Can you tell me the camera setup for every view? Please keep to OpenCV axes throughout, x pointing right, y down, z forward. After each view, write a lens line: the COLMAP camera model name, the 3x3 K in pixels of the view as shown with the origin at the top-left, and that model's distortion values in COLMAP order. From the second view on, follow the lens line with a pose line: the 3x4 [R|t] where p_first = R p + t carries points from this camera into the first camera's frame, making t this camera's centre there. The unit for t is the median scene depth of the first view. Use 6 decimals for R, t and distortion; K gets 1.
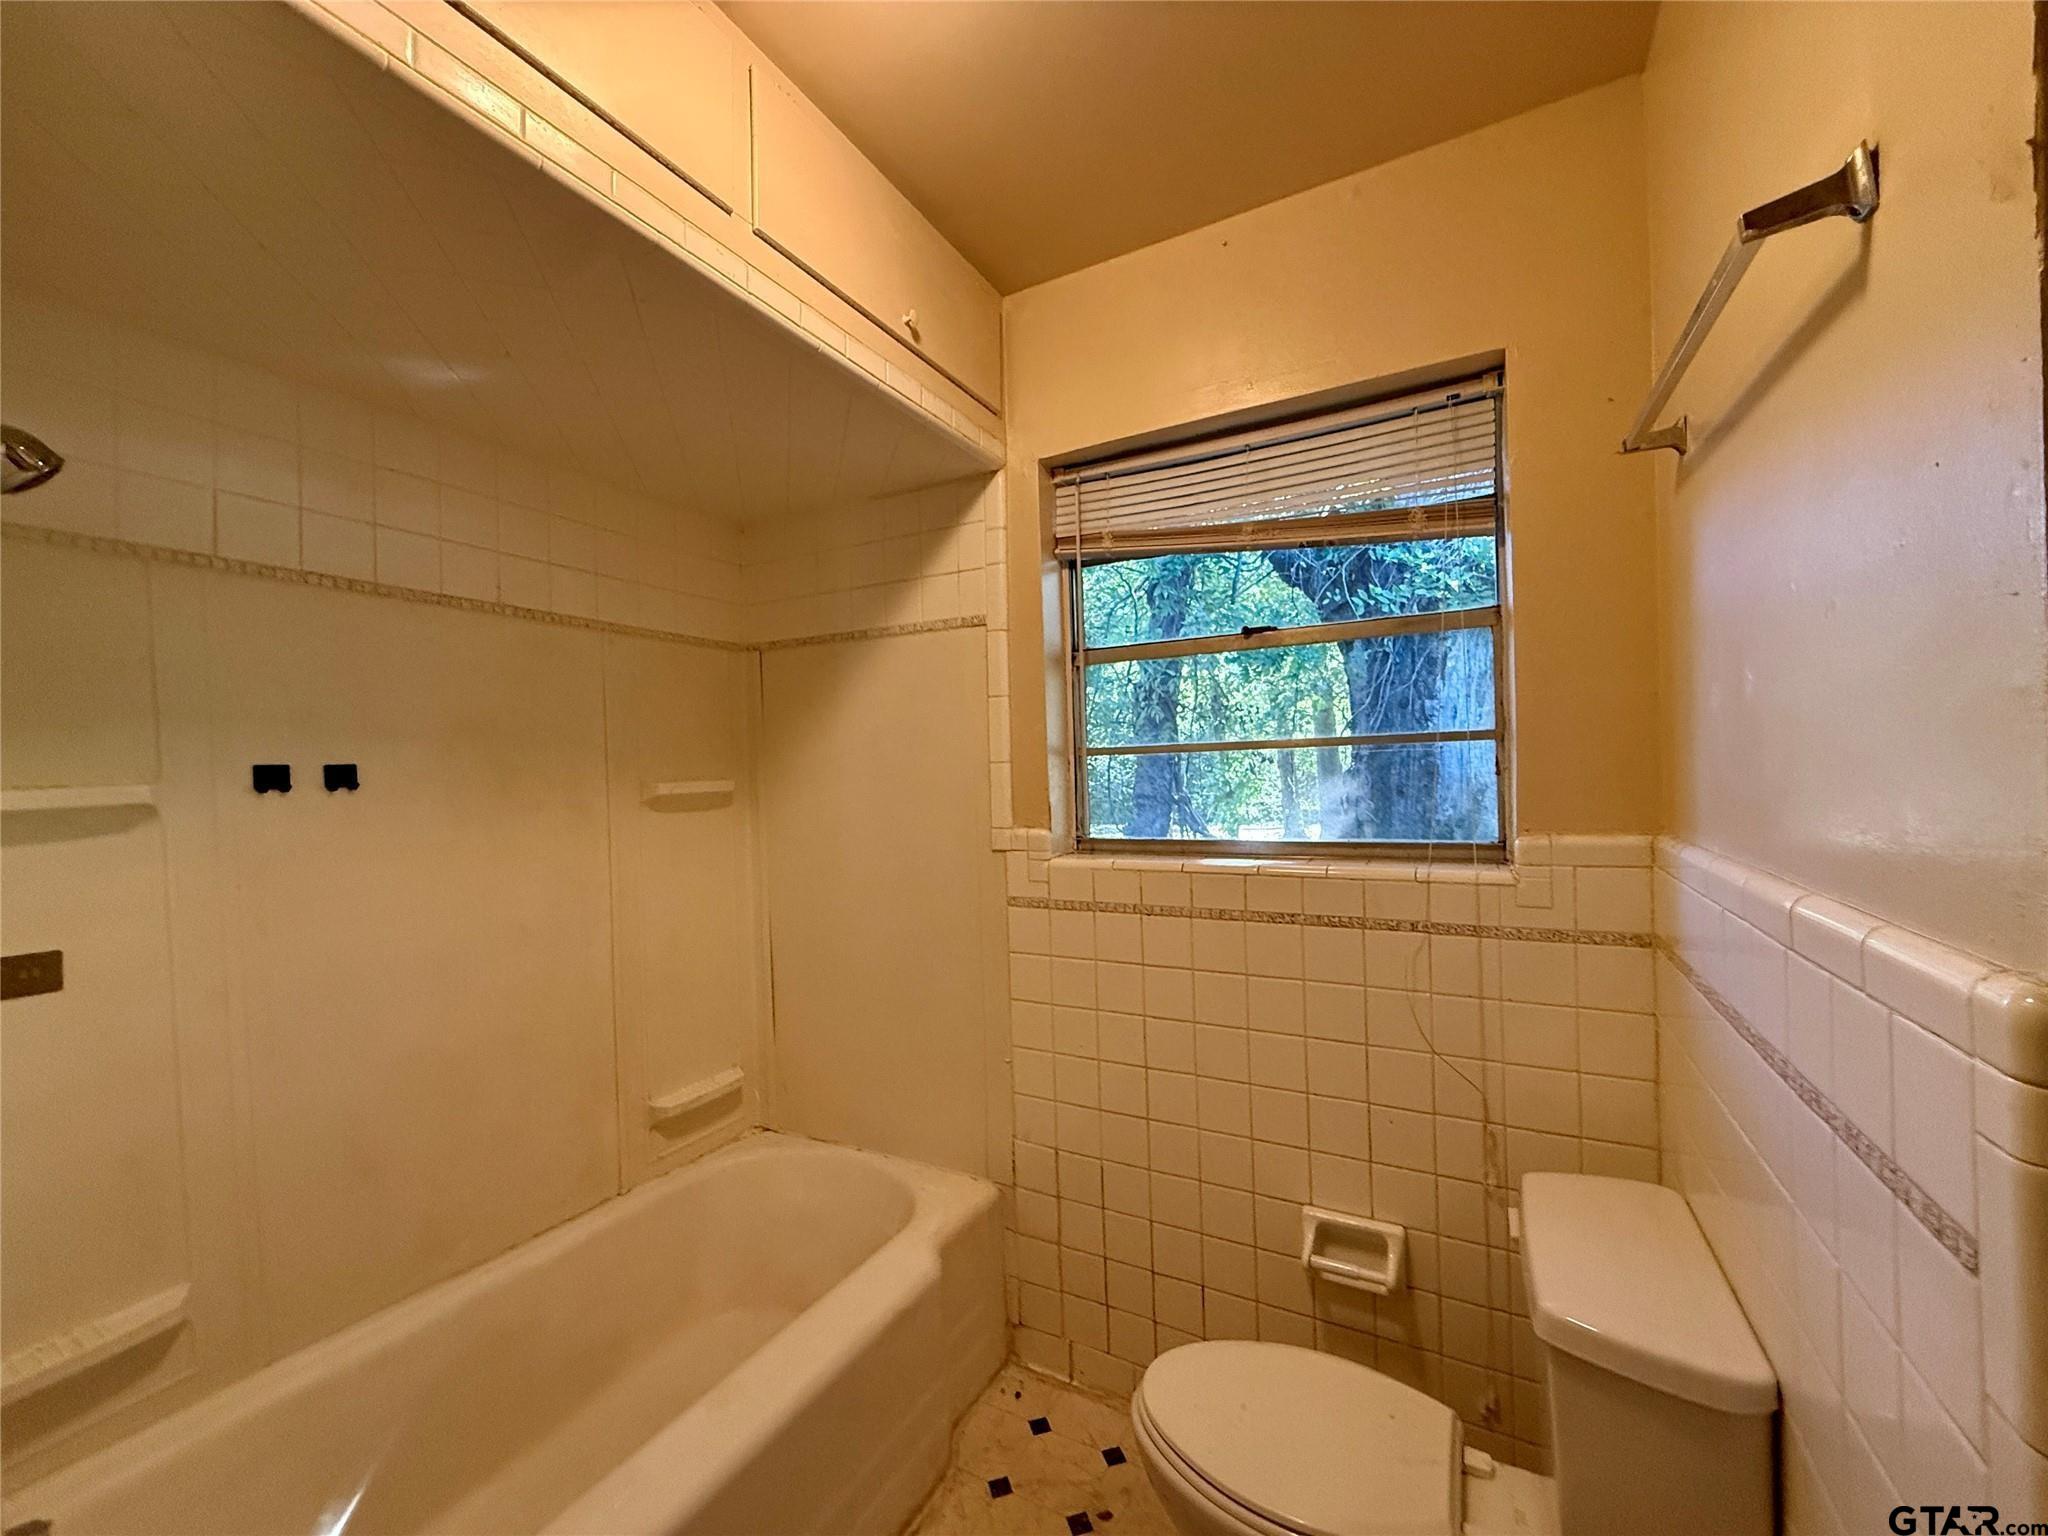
lens RADIAL K [[818.0, 0, 1012.3], [0, 818.0, 769.4], [0, 0, 1]] dist [-0.001150, 0.000238]
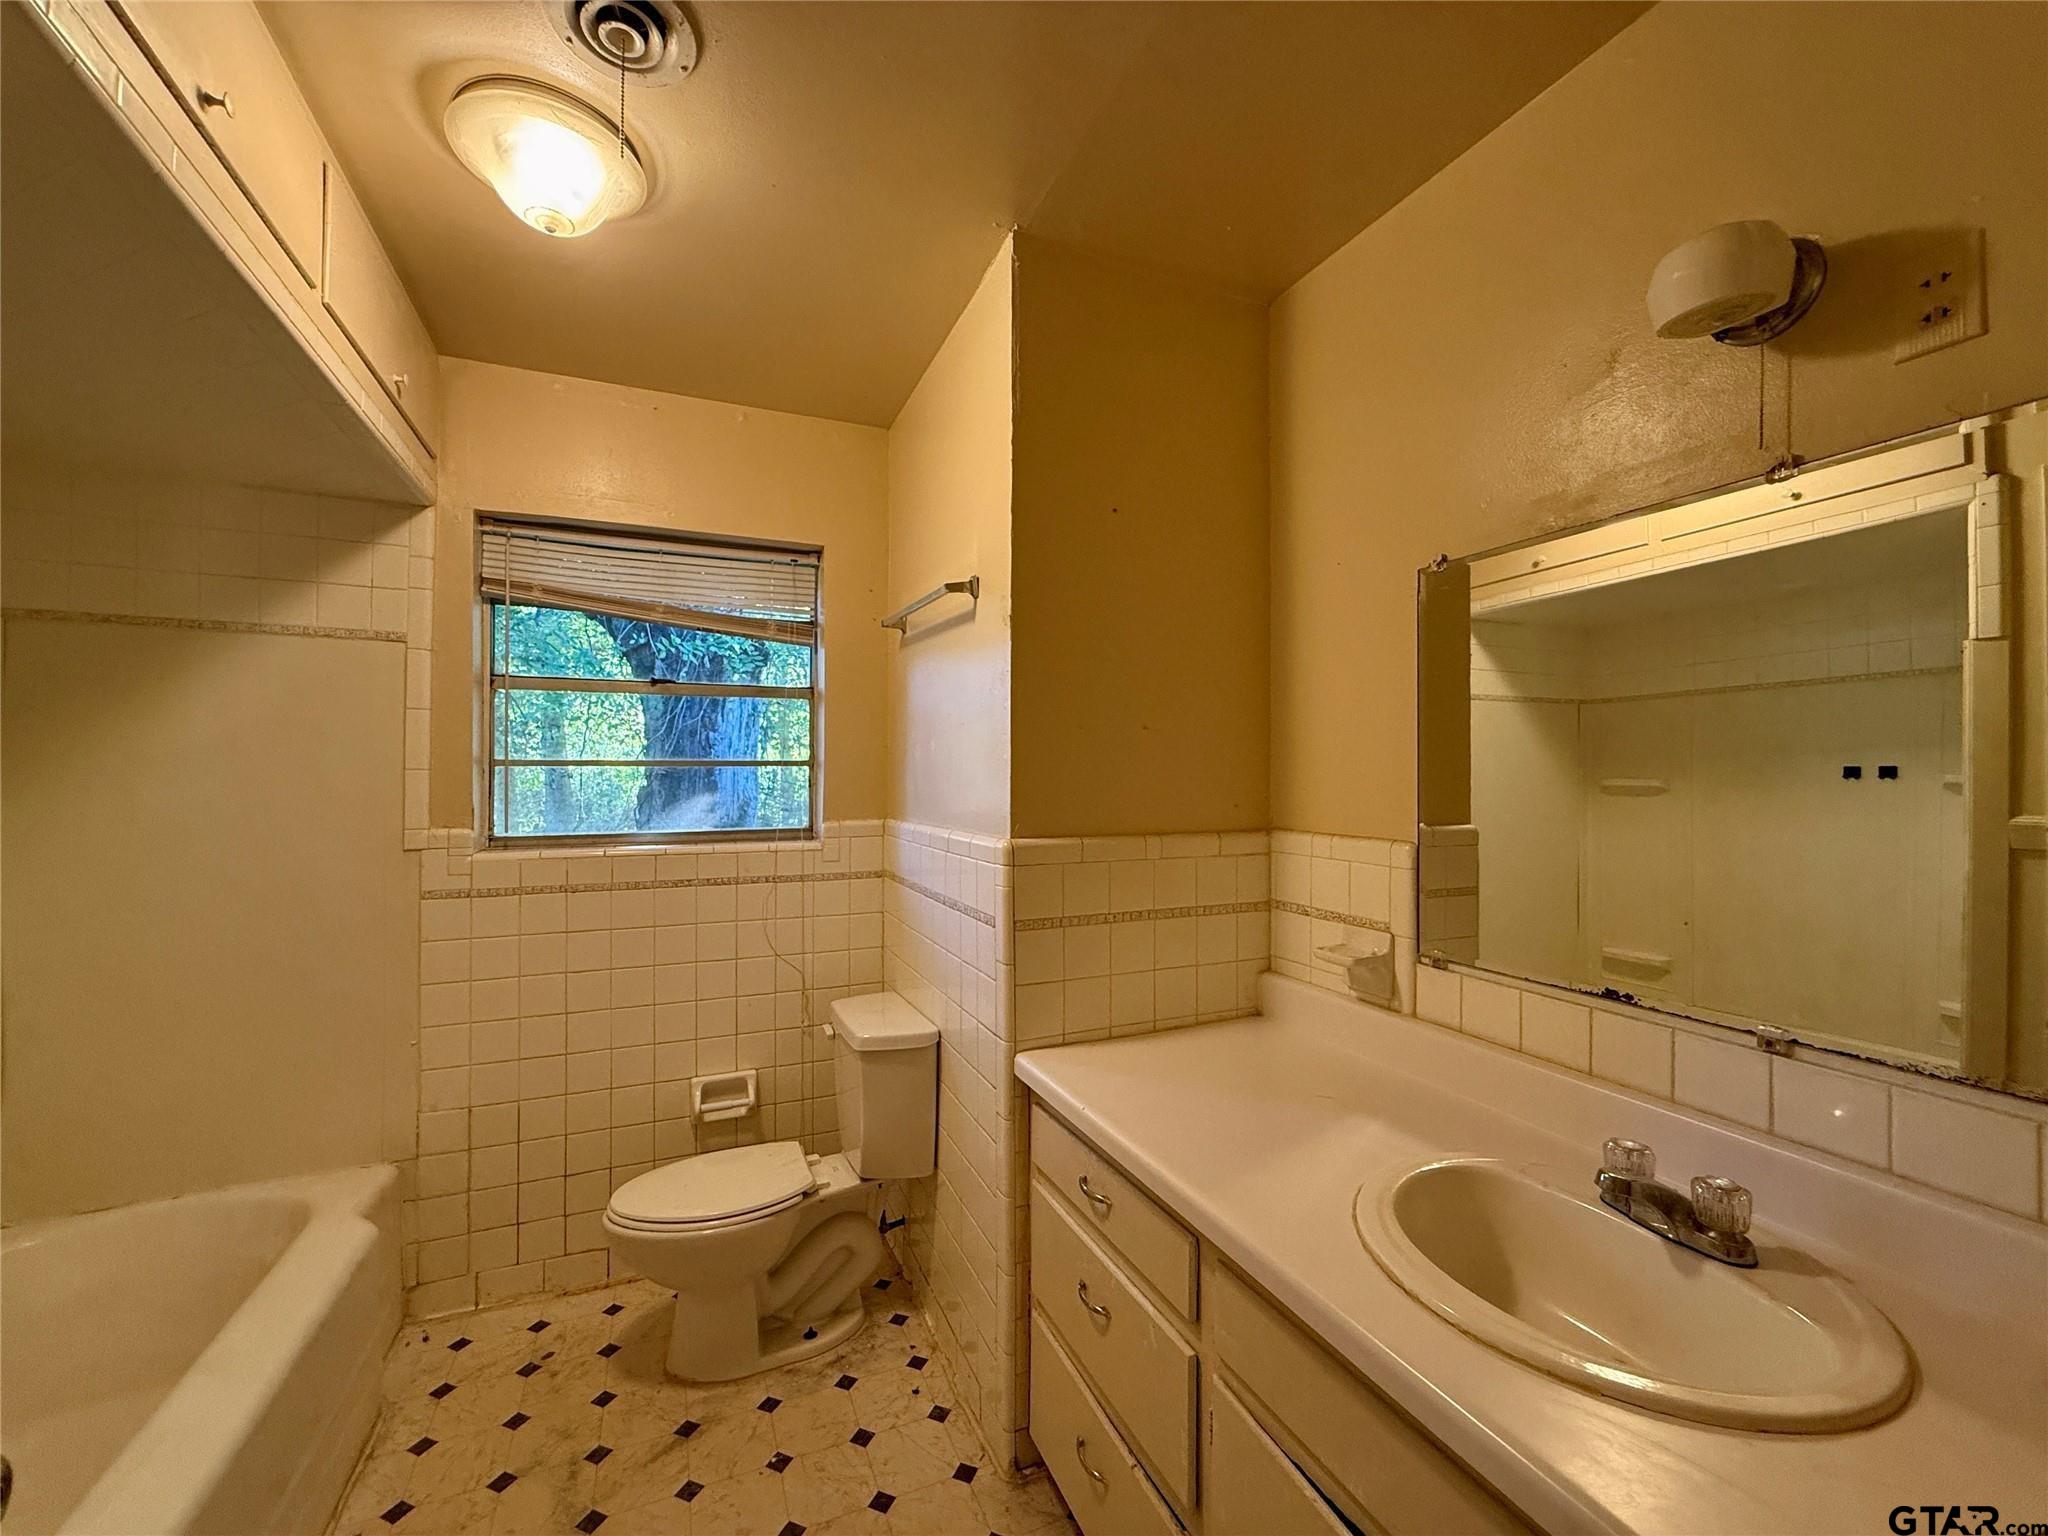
lens RADIAL K [[818.0, 0, 1022.8], [0, 818.0, 772.3], [0, 0, 1]] dist [-0.001150, 0.000238]
pose [[0.611445, 0.033843, 0.790563, -0.397492], [-0.015631, 0.999407, -0.030694, 0.017306], [-0.791132, 0.006411, 0.611612, -0.321636]]
